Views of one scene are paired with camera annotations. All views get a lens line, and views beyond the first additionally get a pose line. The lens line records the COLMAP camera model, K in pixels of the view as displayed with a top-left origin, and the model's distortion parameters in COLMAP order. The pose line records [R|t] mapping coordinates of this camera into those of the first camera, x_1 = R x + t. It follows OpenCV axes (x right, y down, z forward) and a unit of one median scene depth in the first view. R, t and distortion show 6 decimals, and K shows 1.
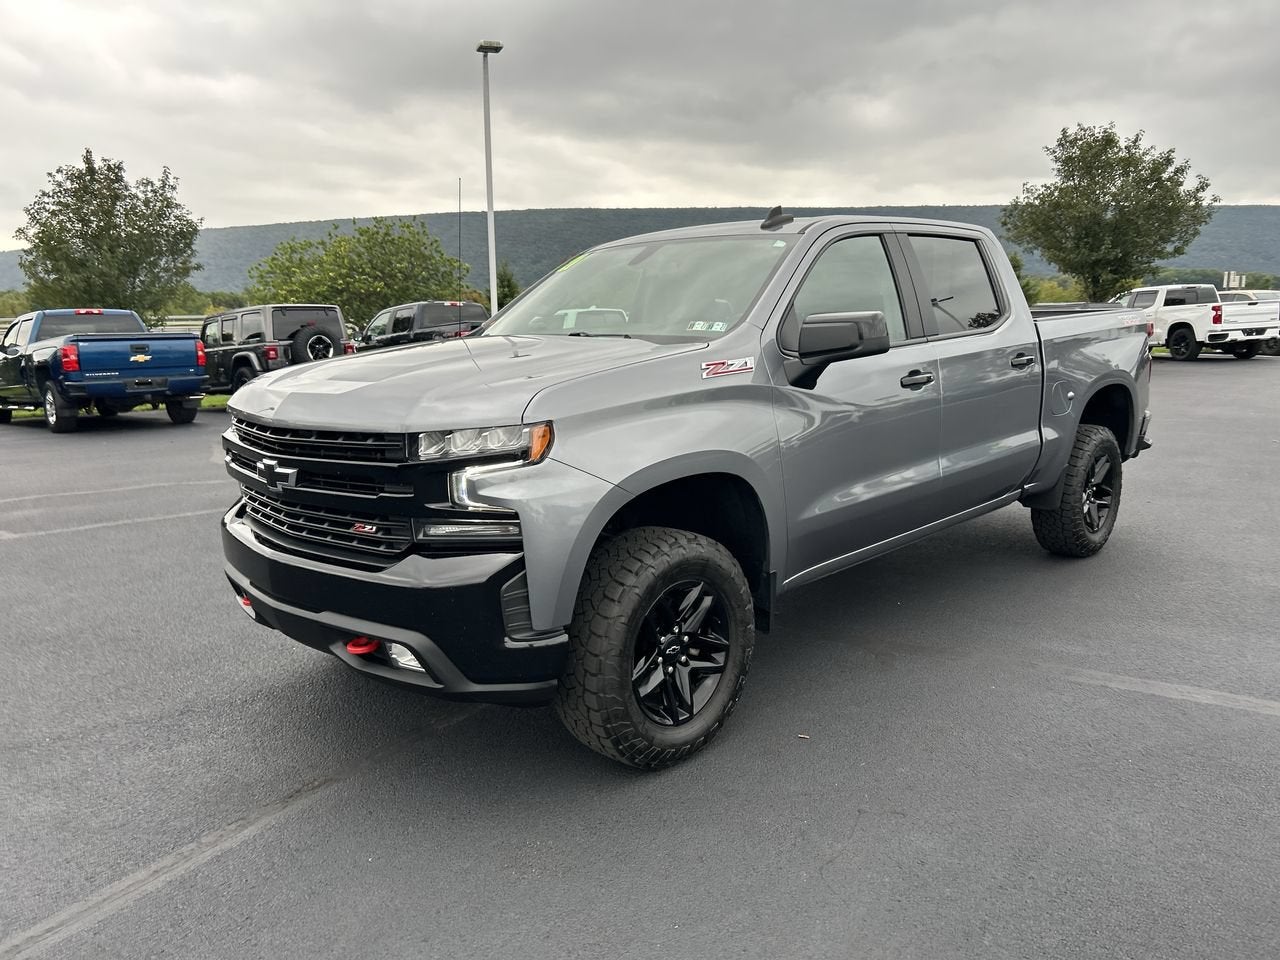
lens RADIAL K [[960.9, 0, 626.6], [0, 960.9, 477.9], [0, 0, 1]] dist [0.036194, -0.038962]
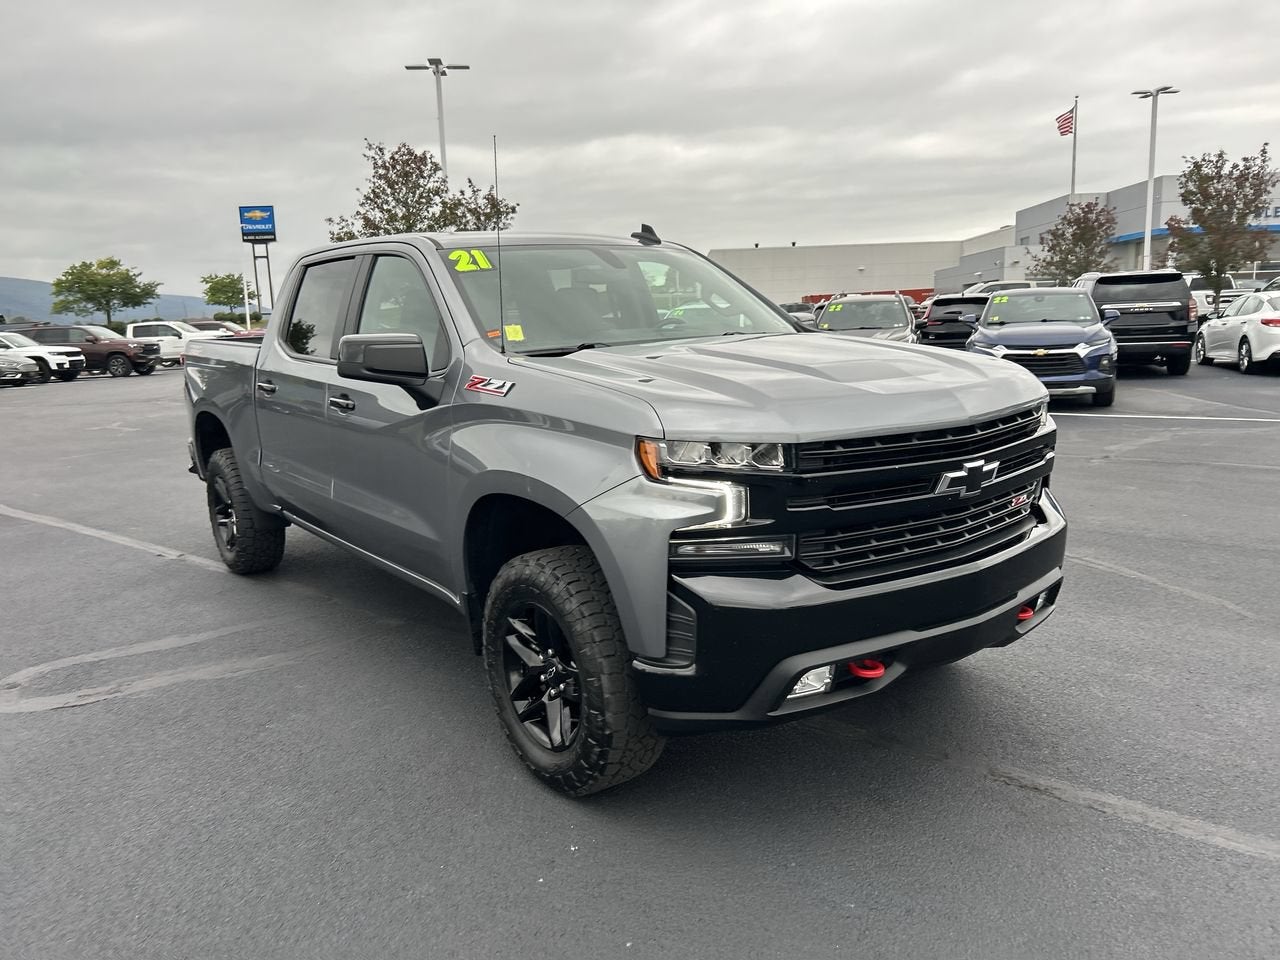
lens RADIAL K [[959.5, 0, 624.5], [0, 959.5, 483.5], [0, 0, 1]] dist [0.101444, -0.149537]
pose [[0.161525, -0.161707, 0.973530, -1.335269], [0.206880, 0.970113, 0.126815, -0.185596], [-0.964941, 0.180920, 0.190152, 1.160940]]
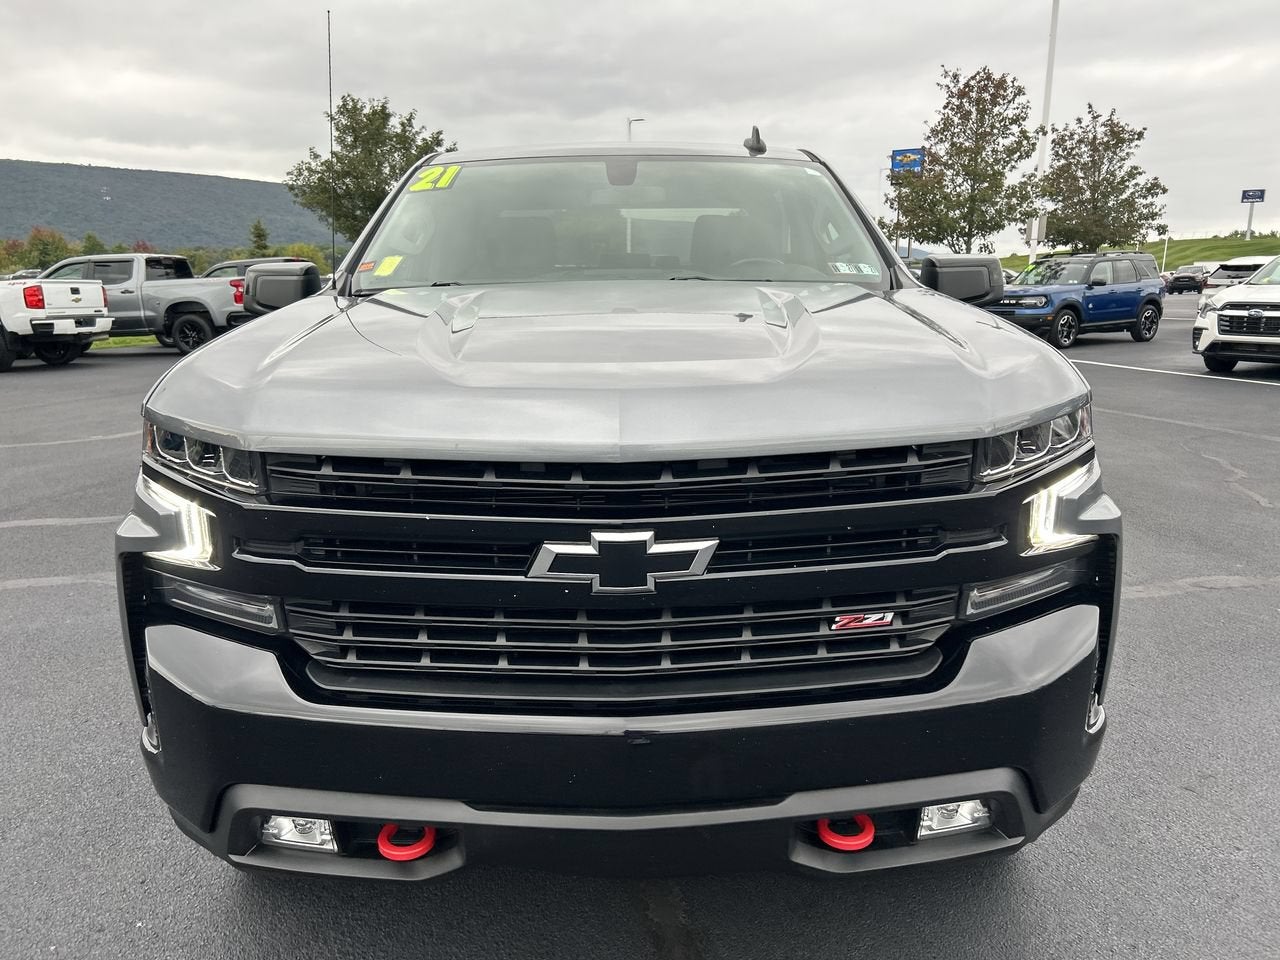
lens RADIAL K [[975.9, 0, 646.7], [0, 975.9, 469.5], [0, 0, 1]] dist [0.027485, -0.005144]
pose [[0.702939, -0.129240, 0.699410, -0.705105], [0.118296, 0.990900, 0.064209, -0.080141], [-0.701344, 0.037603, 0.711831, 0.651502]]
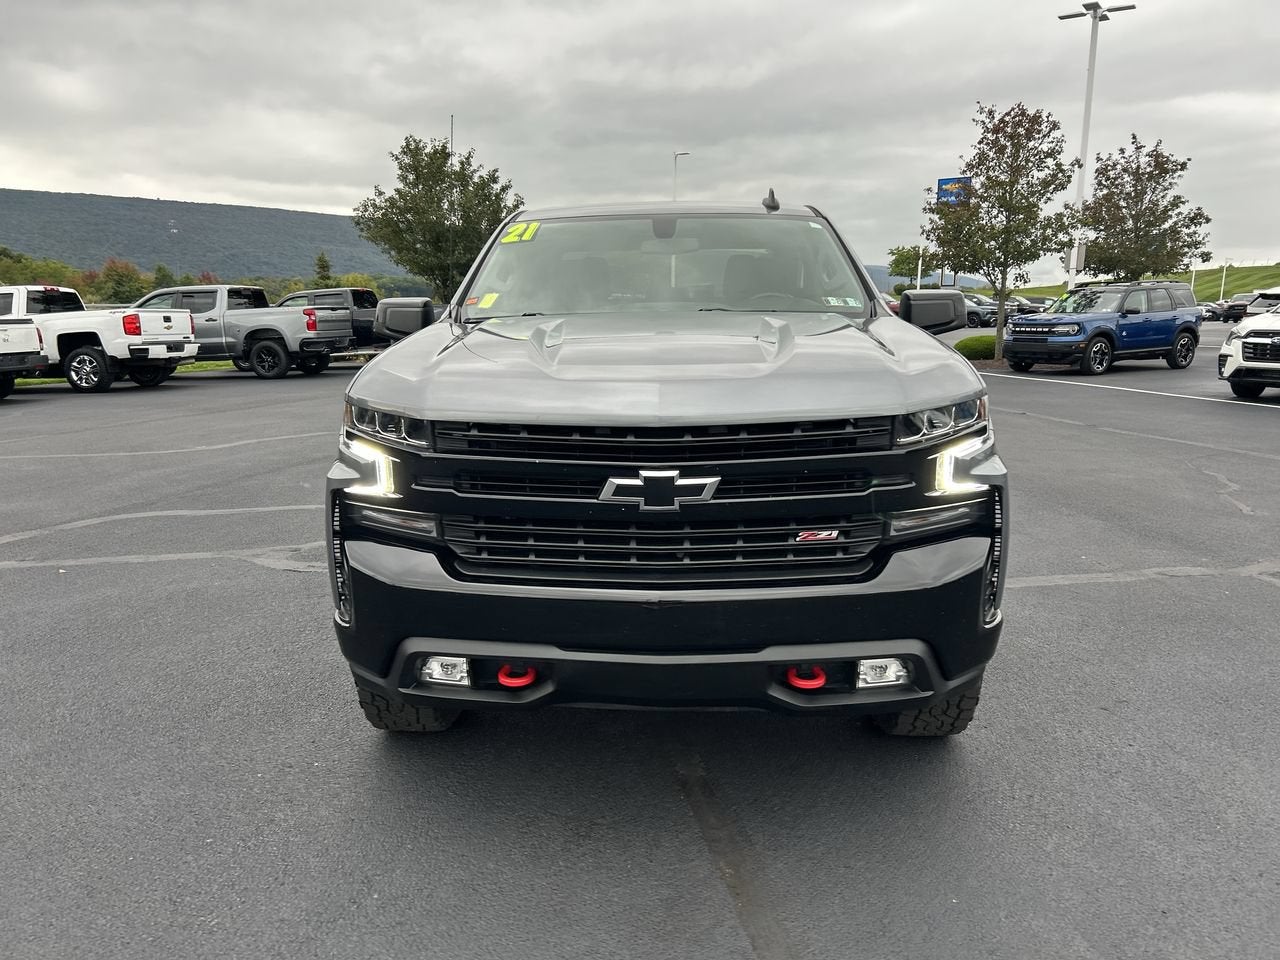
lens RADIAL K [[965.1, 0, 623.0], [0, 965.1, 478.2], [0, 0, 1]] dist [0.061908, -0.059543]
pose [[0.750445, -0.107723, 0.652096, -0.897278], [0.109415, 0.993263, 0.038165, -0.045592], [-0.651814, 0.042709, 0.757176, 0.448471]]
